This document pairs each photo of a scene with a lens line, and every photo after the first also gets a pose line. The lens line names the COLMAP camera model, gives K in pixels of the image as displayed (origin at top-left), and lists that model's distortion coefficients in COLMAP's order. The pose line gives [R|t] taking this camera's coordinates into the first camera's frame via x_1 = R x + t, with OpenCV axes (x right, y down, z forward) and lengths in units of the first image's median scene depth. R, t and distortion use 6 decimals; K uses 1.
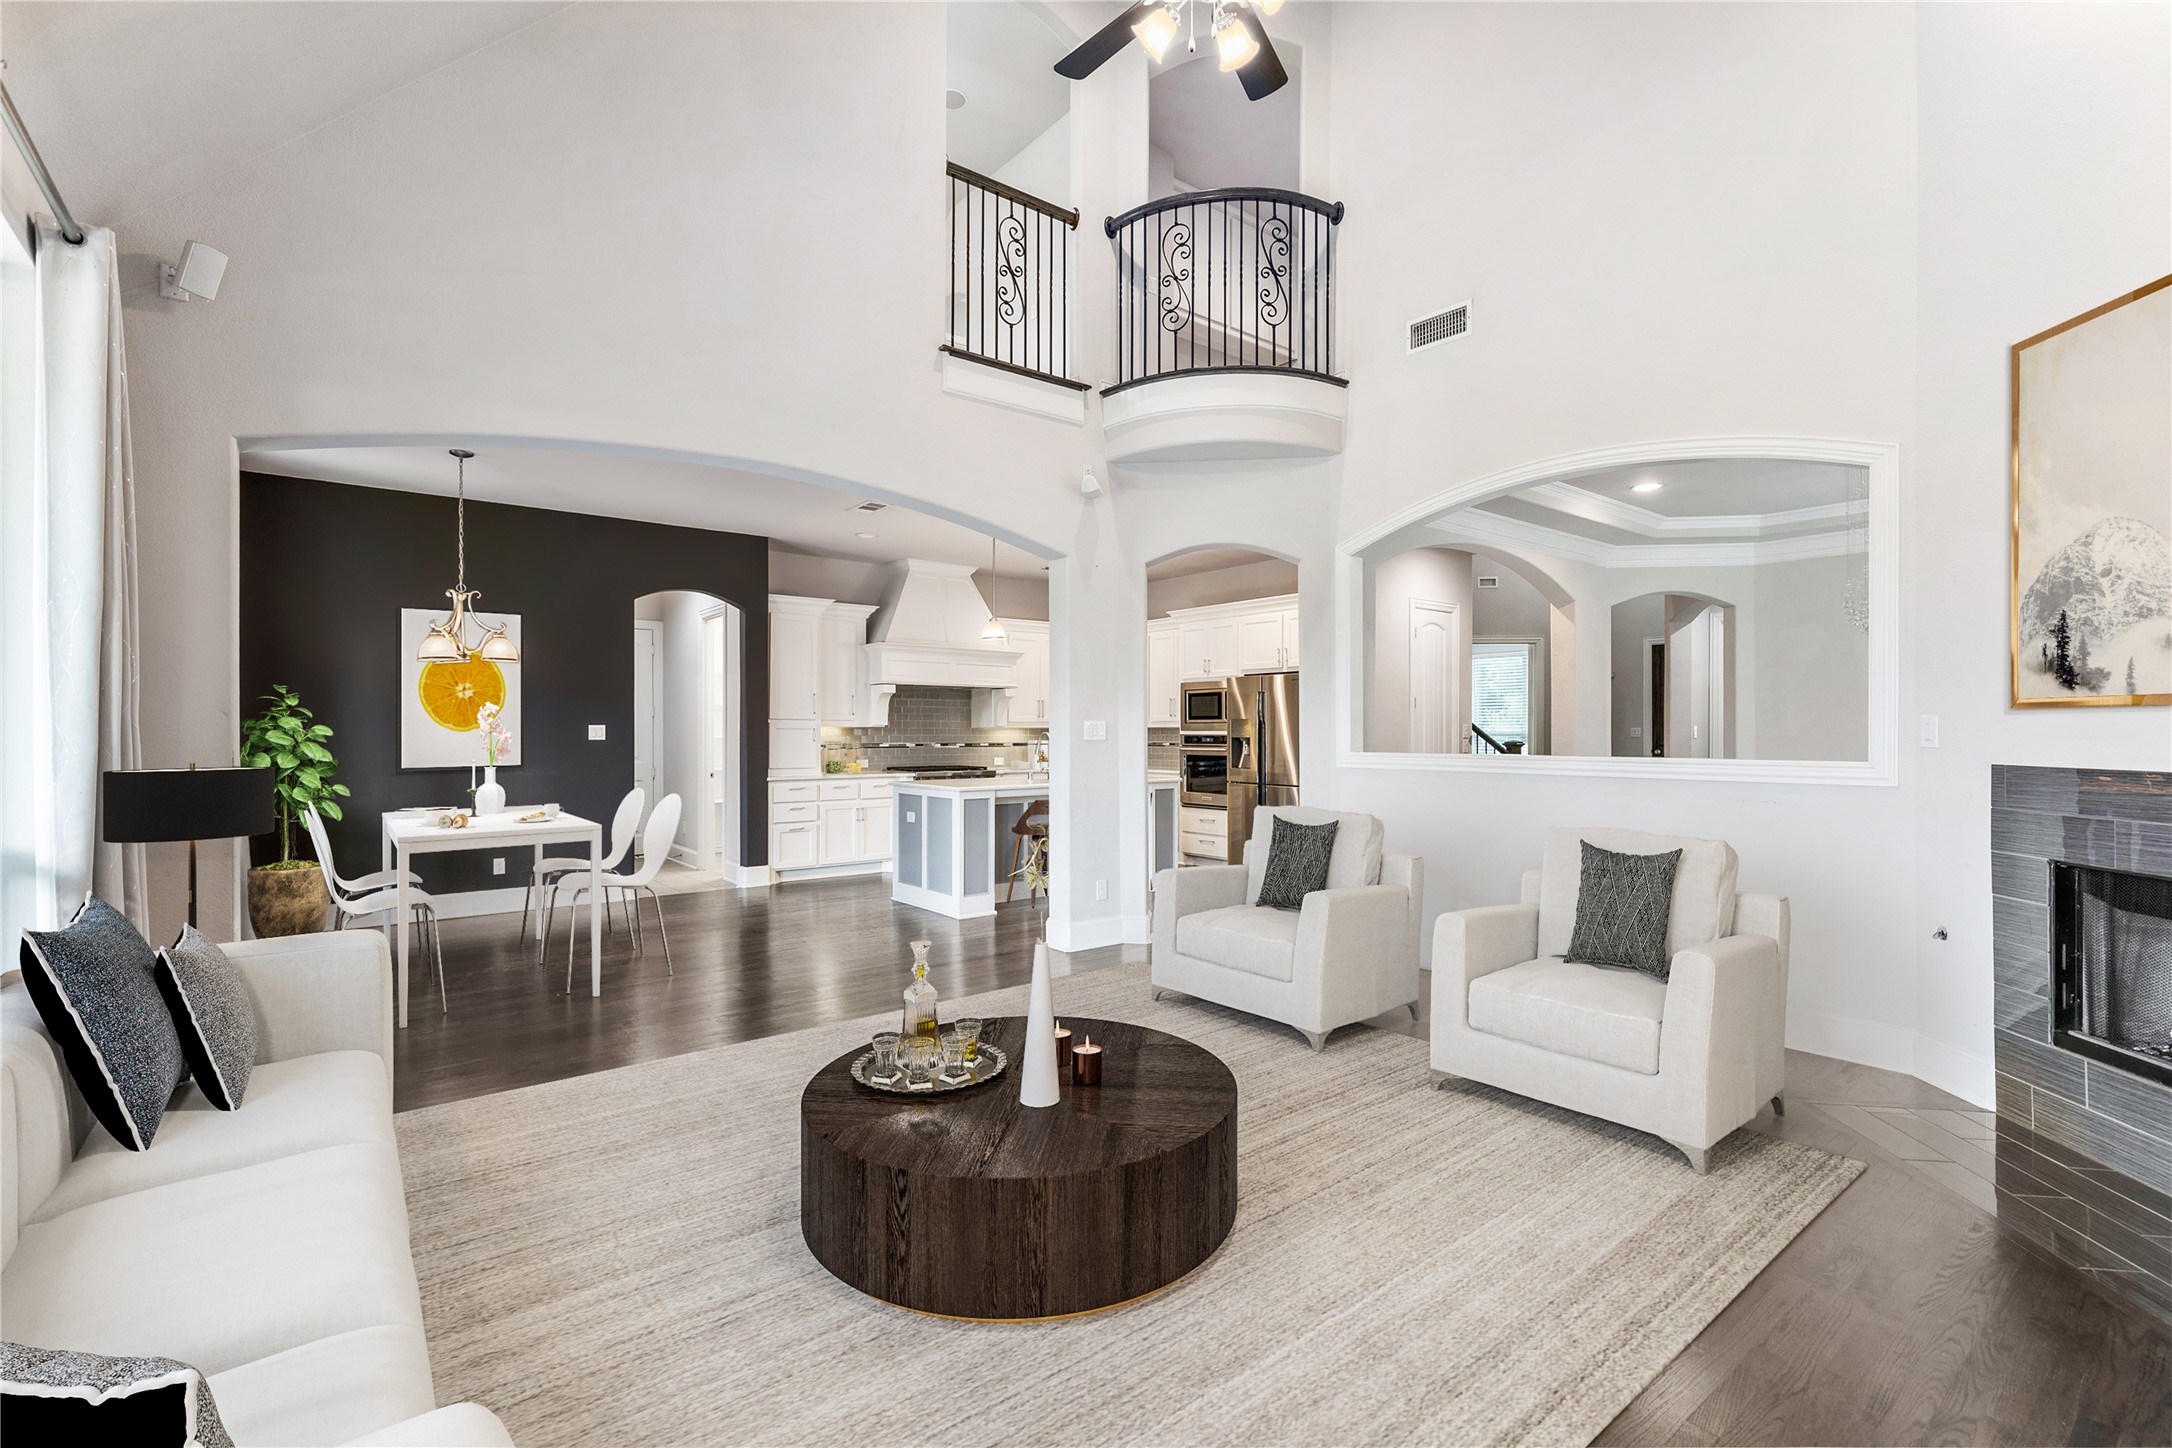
lens RADIAL K [[976.2, 0, 1091.4], [0, 976.2, 726.0], [0, 0, 1]] dist [0.002151, 0.000587]
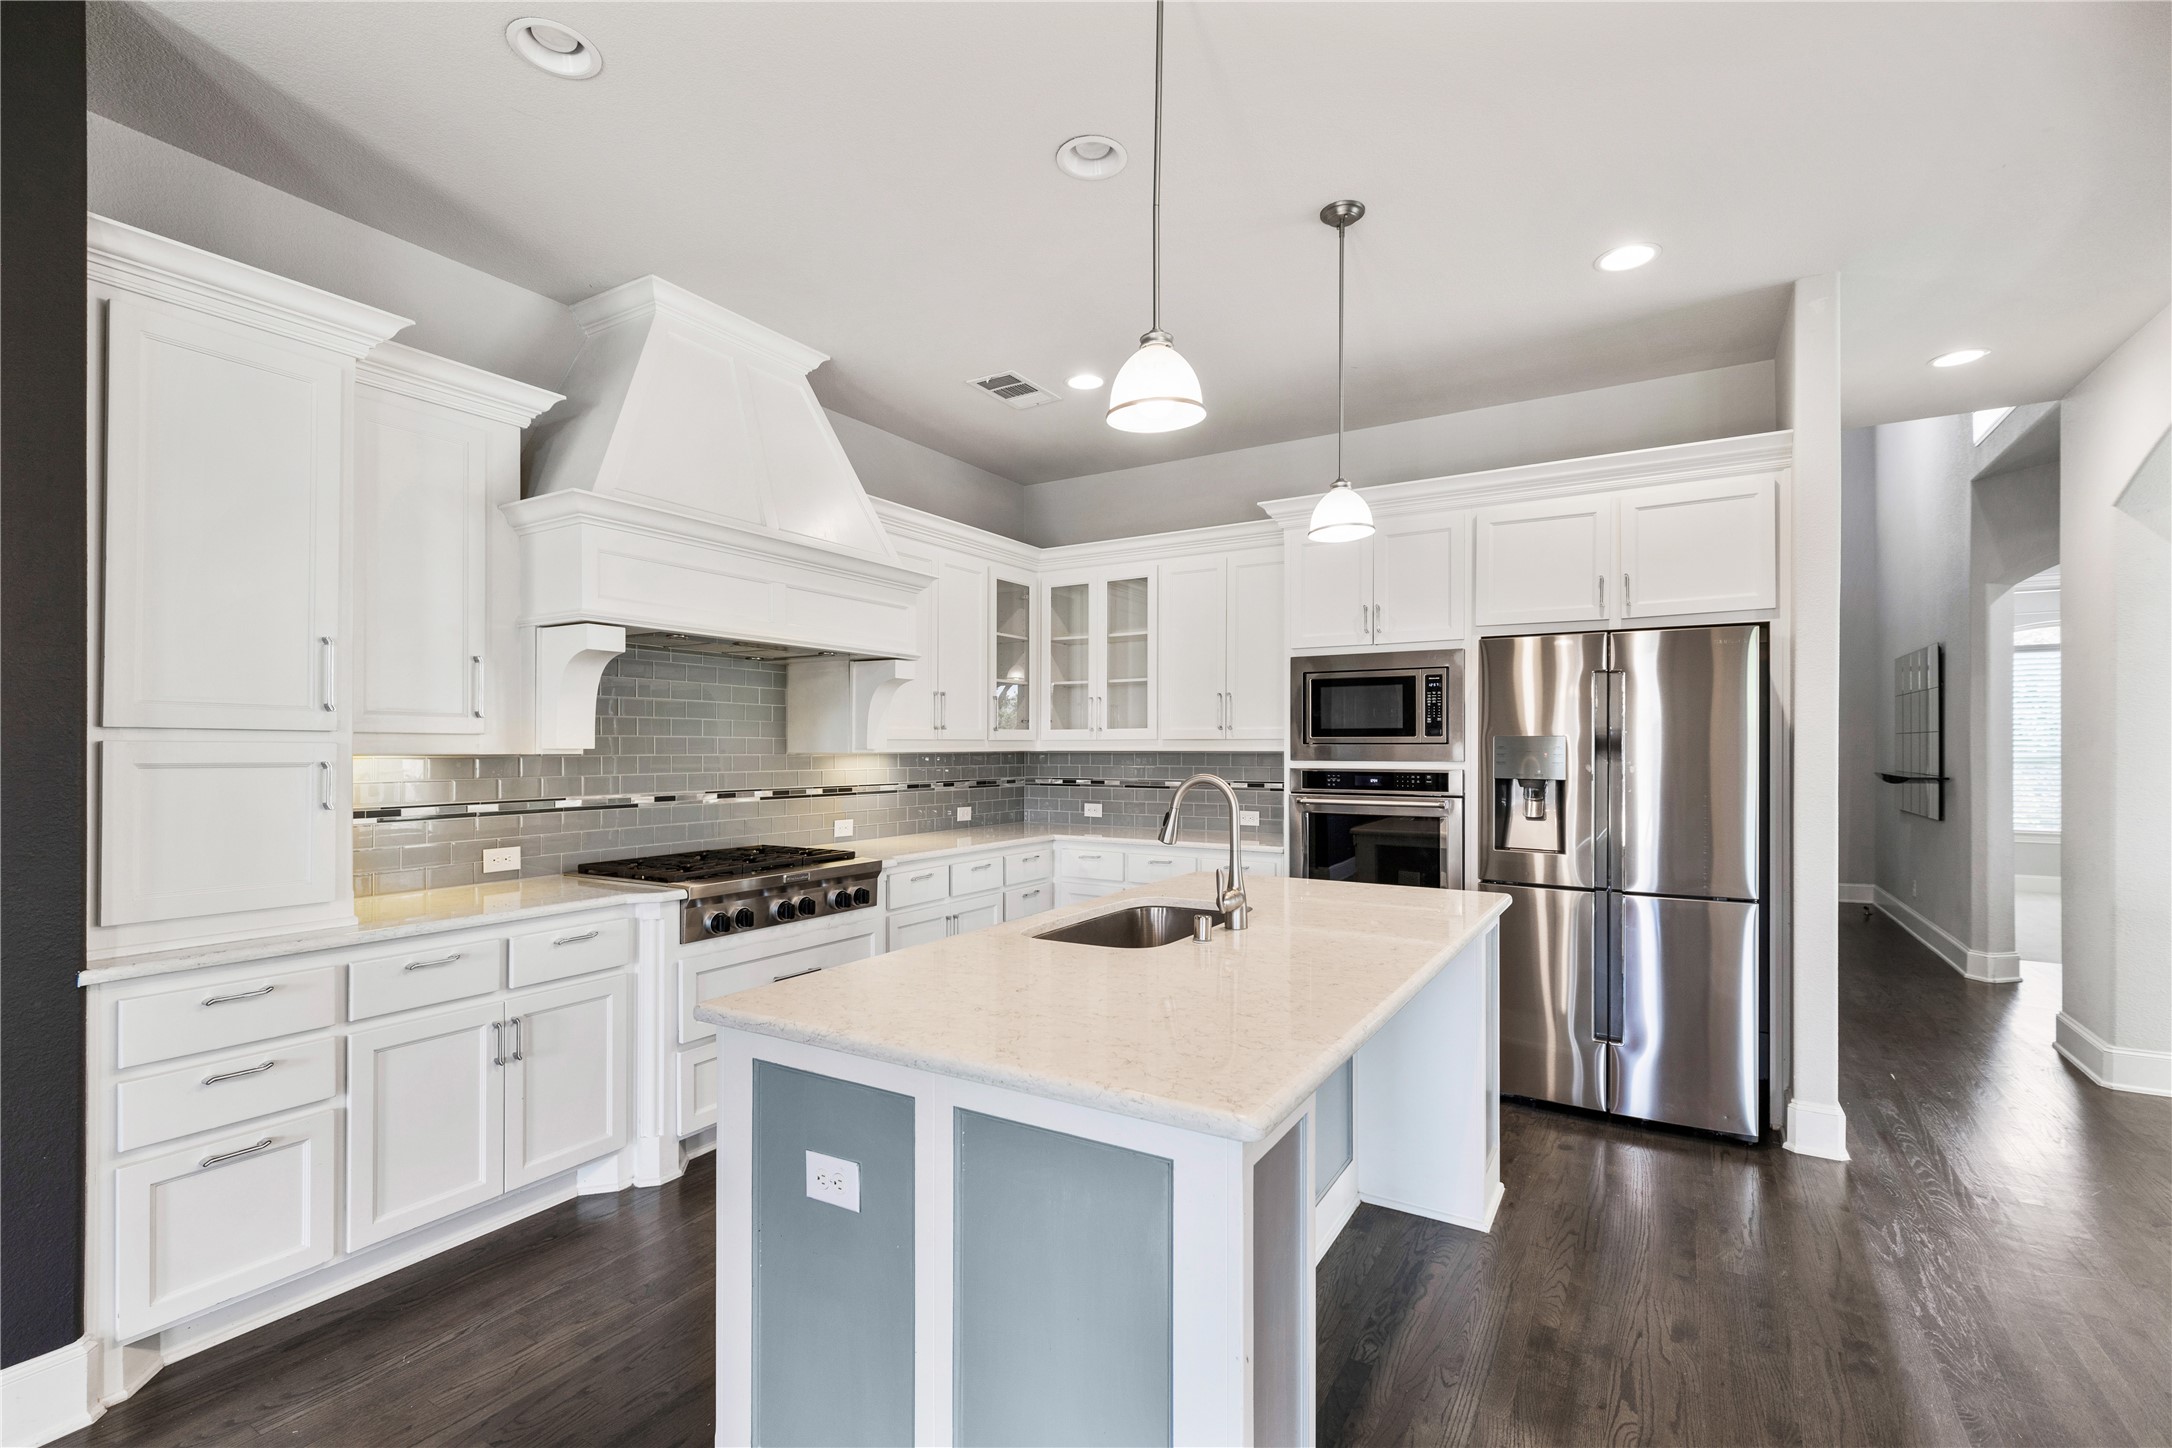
lens RADIAL K [[976.2, 0, 1082.6], [0, 976.2, 741.8], [0, 0, 1]] dist [0.002151, 0.000587]
pose [[0.934967, 0.002855, 0.354723, -0.168844], [-0.004157, 0.999987, 0.002910, -0.004972], [-0.354710, -0.004195, 0.934967, 0.620866]]
